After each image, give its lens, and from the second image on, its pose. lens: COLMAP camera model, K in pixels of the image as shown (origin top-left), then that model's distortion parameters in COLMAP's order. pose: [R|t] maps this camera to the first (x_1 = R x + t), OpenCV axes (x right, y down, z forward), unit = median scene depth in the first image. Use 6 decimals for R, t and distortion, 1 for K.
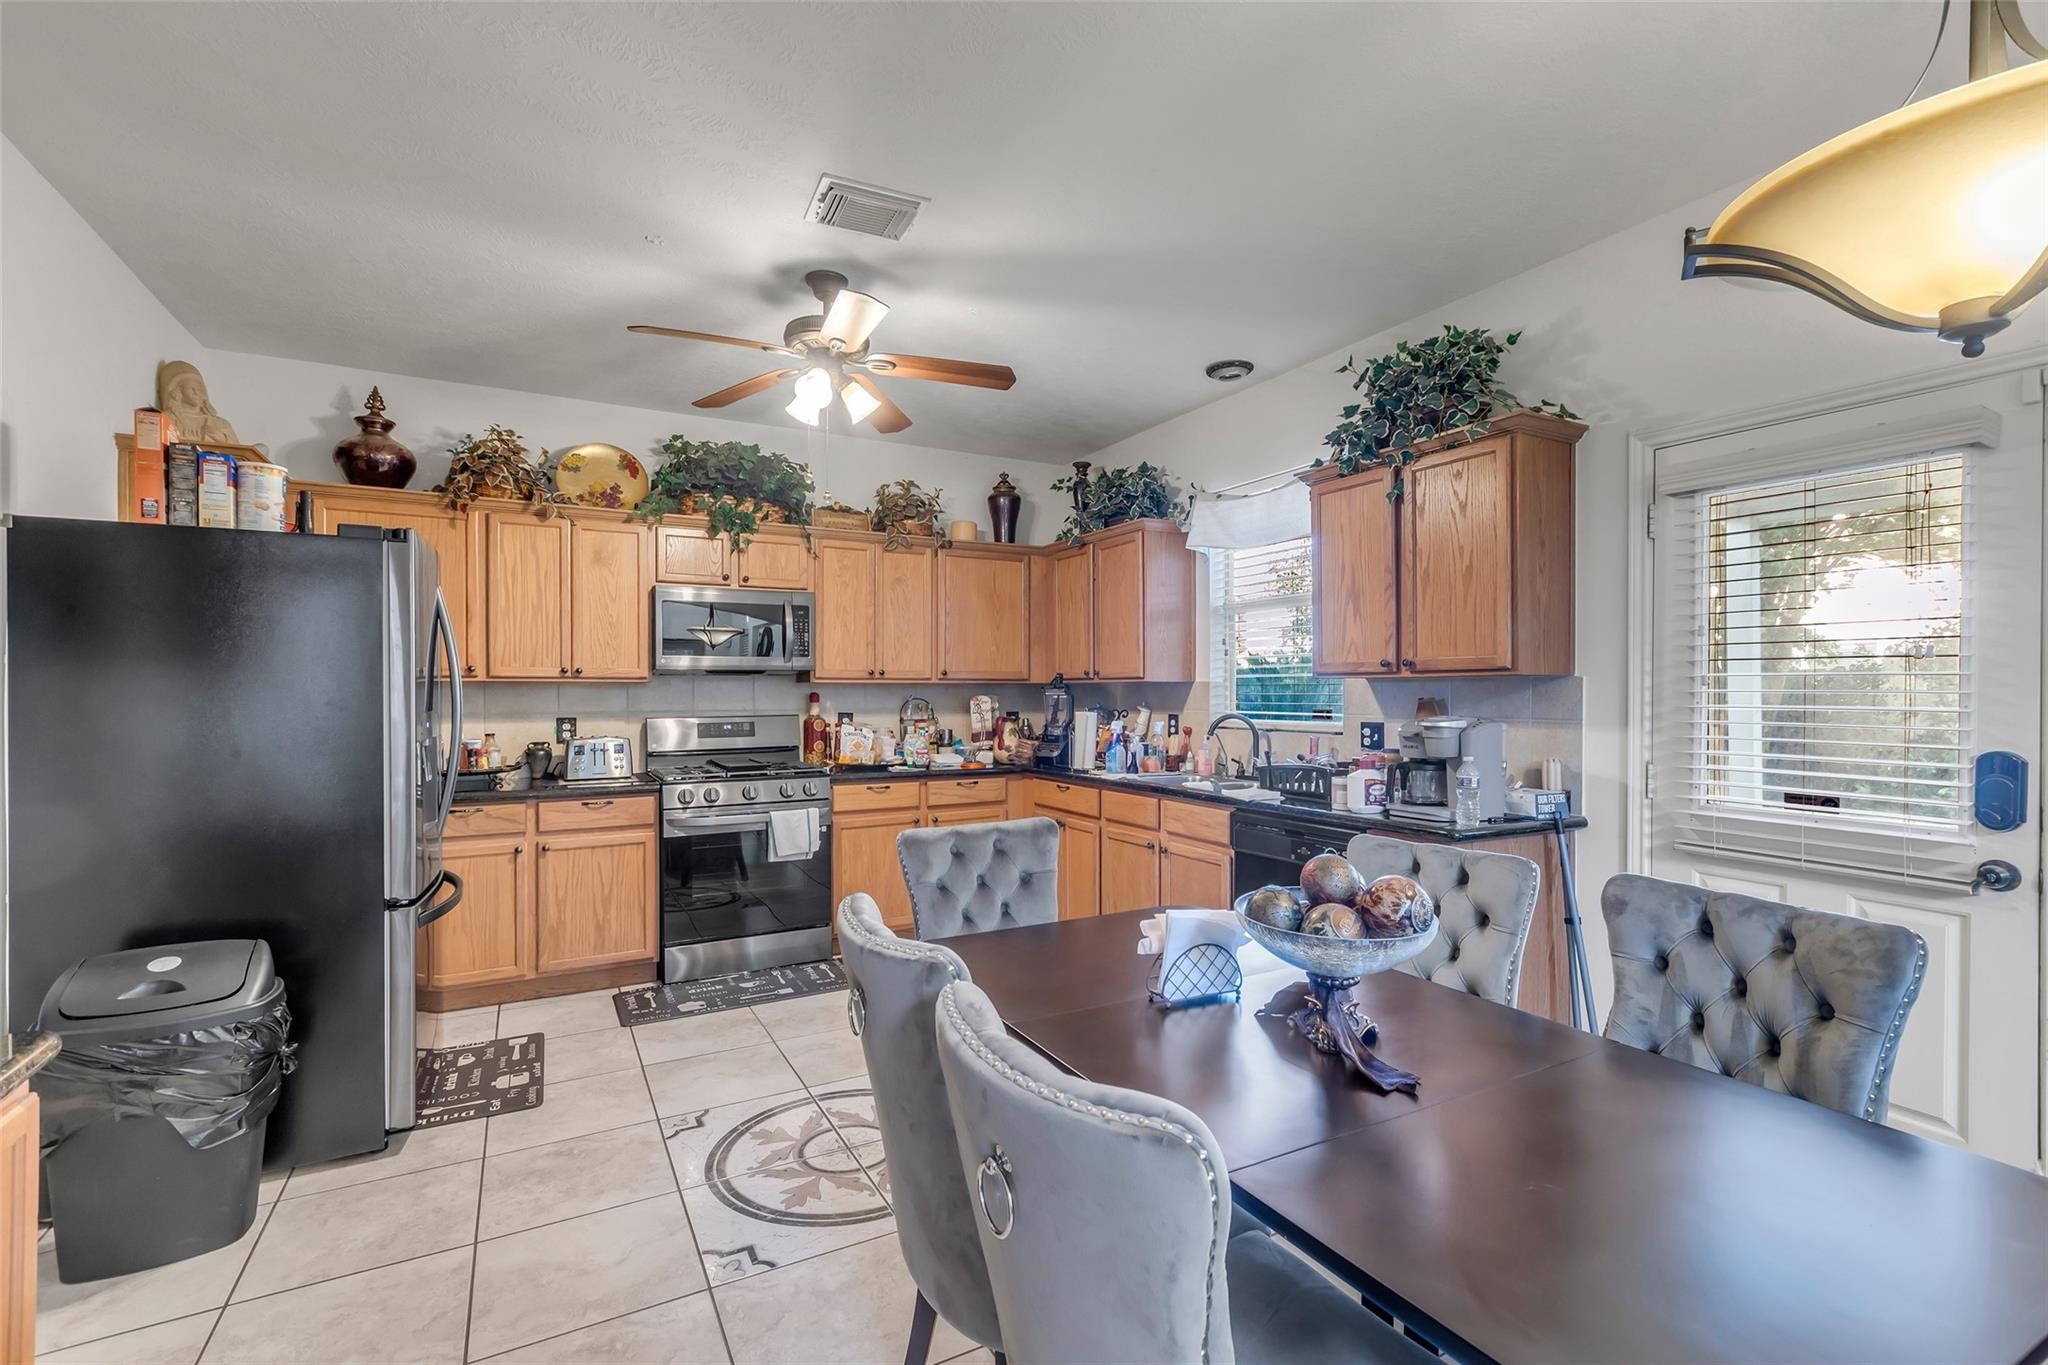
lens RADIAL K [[915.0, 0, 1034.6], [0, 915.0, 686.7], [0, 0, 1]] dist [0.002338, 0.000616]
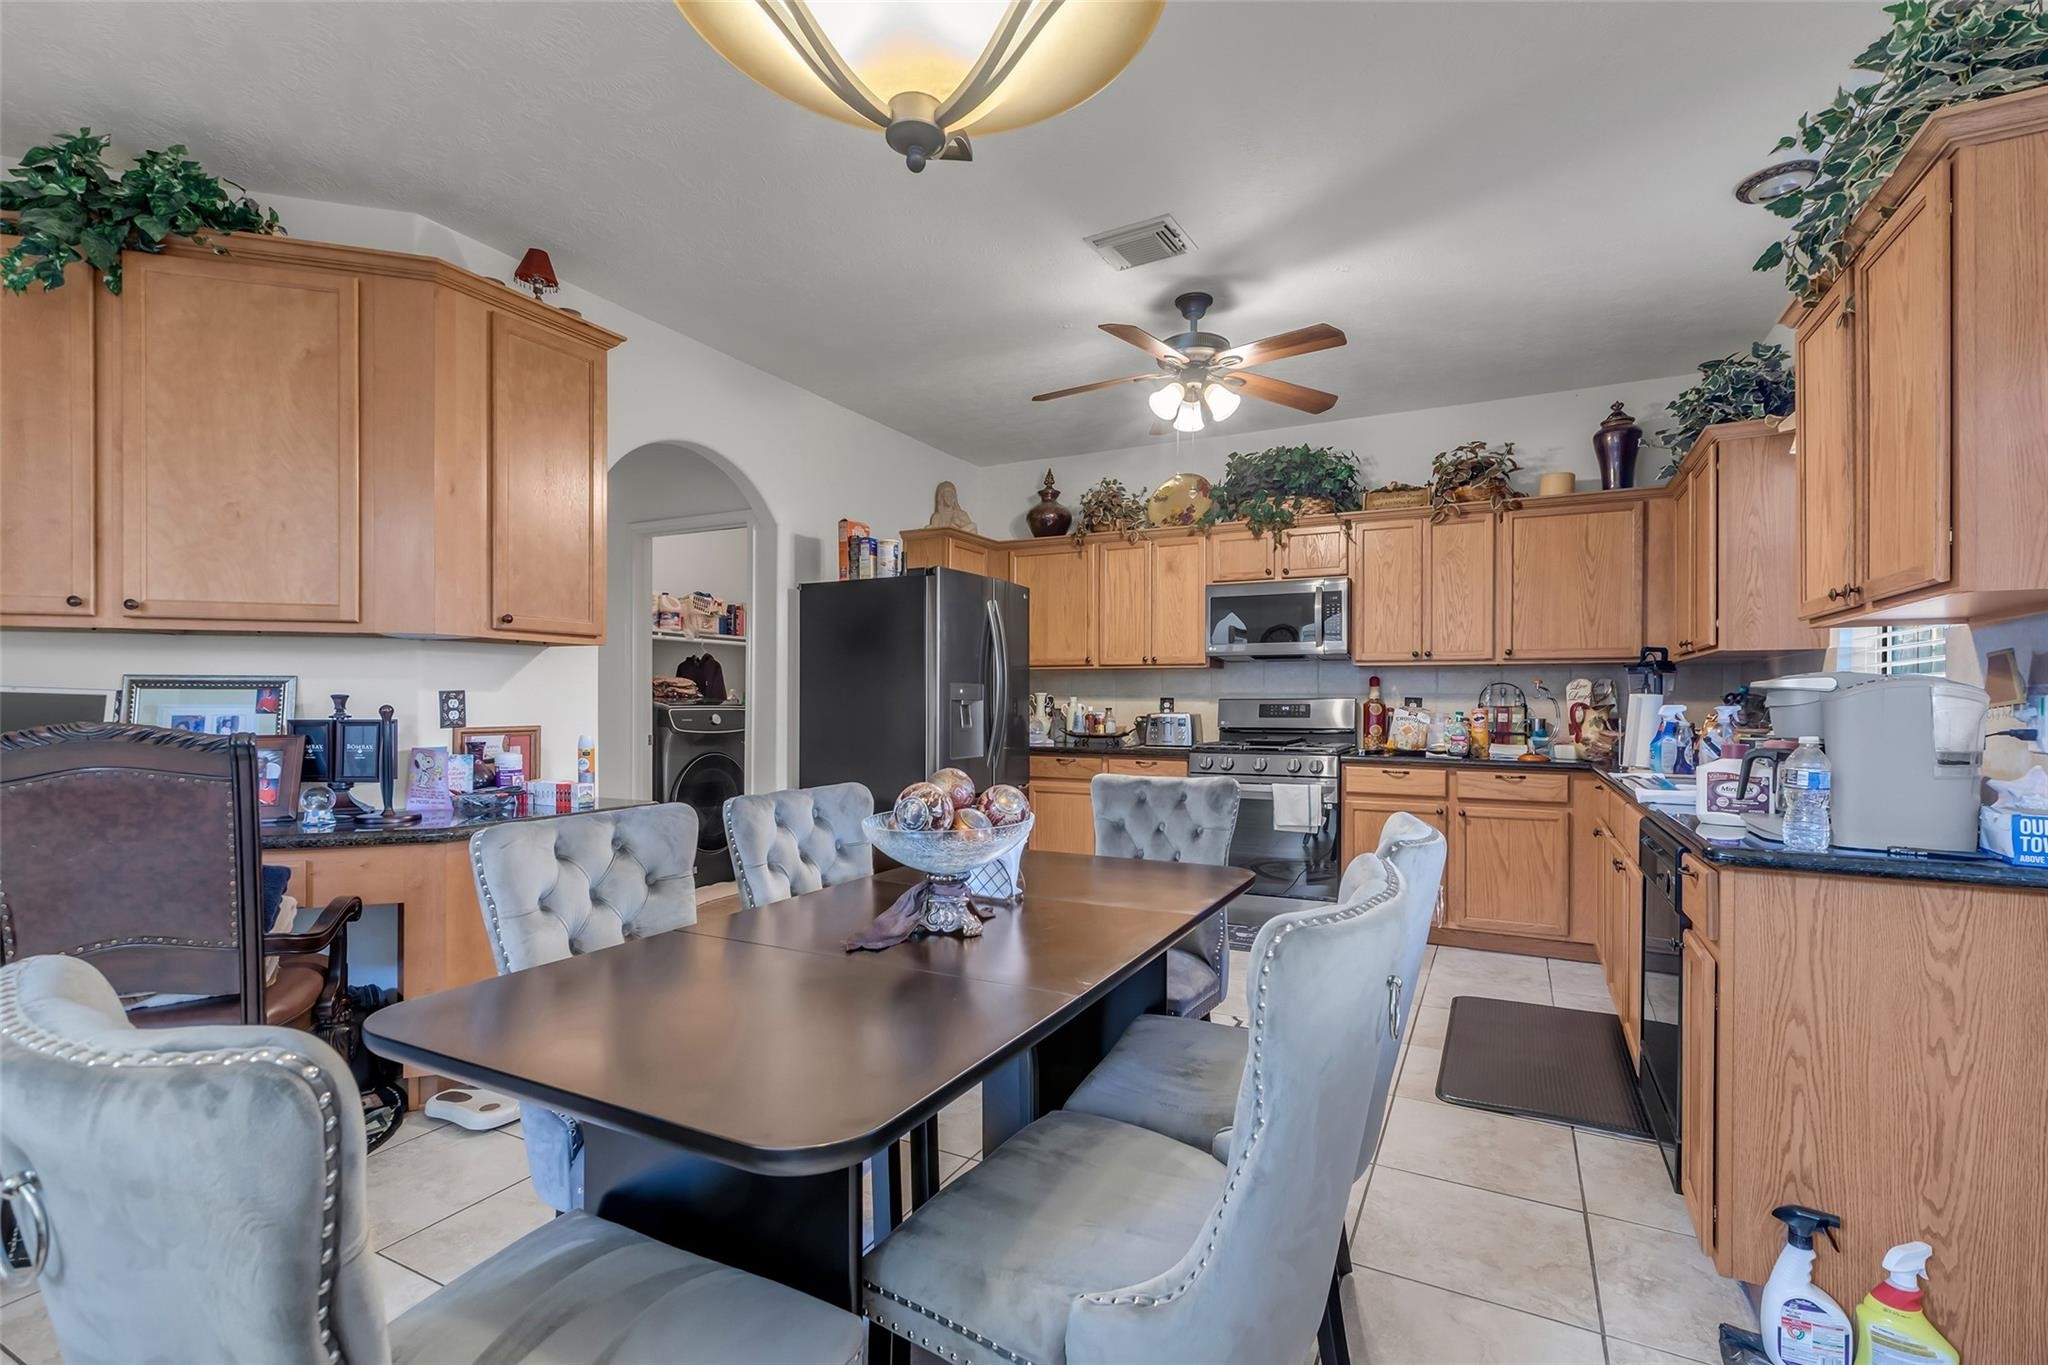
lens RADIAL K [[915.0, 0, 1034.6], [0, 915.0, 686.7], [0, 0, 1]] dist [0.002338, 0.000616]
pose [[0.556908, -0.007554, -0.830540, 0.420451], [-0.000837, 0.999953, -0.009656, 0.030271], [0.830574, 0.006072, 0.556875, 0.148726]]
